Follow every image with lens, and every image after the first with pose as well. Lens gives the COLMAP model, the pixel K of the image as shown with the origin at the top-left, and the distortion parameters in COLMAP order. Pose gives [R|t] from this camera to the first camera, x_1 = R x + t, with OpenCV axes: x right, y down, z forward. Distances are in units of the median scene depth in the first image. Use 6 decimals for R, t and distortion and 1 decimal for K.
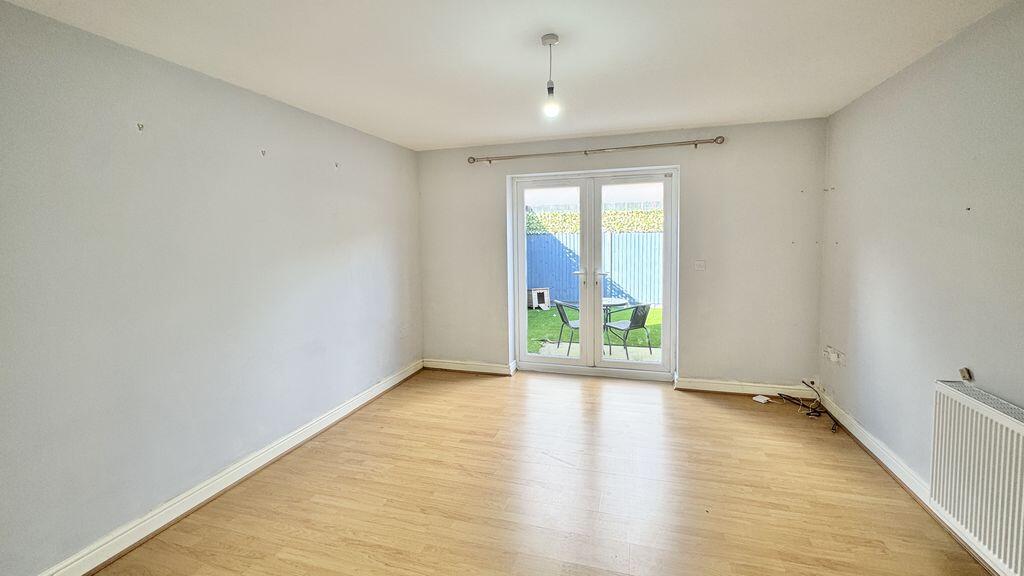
lens RADIAL K [[410.2, 0, 512.0], [0, 410.2, 288.0], [0, 0, 1]] dist [0.000527, 0.000078]
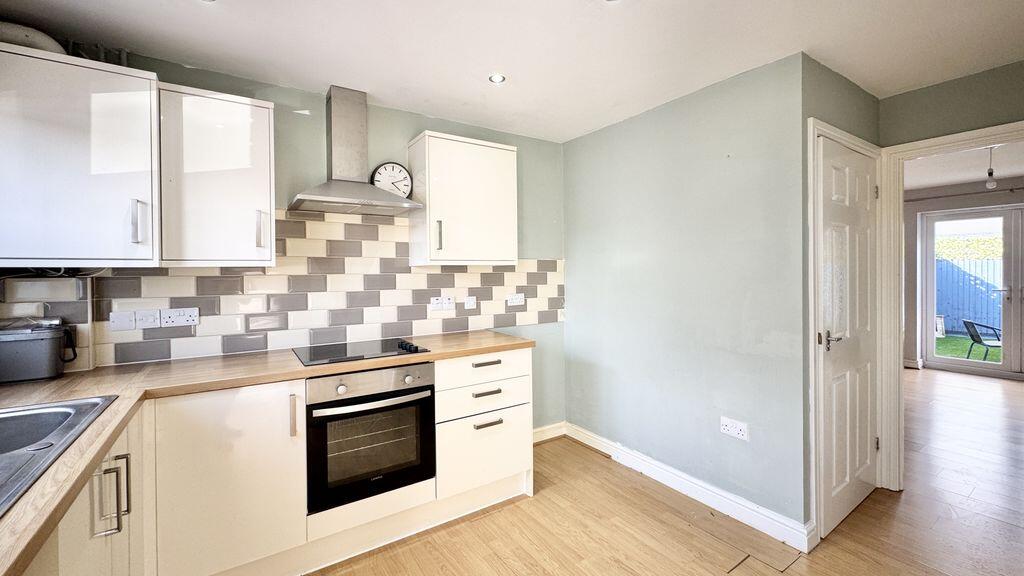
lens RADIAL K [[410.2, 0, 512.0], [0, 410.2, 288.0], [0, 0, 1]] dist [0.000527, 0.000078]
pose [[0.773637, 0.033873, -0.632723, -0.147664], [-0.077629, 0.996114, -0.041590, 0.092967], [0.628855, 0.081293, 0.773261, -0.650605]]
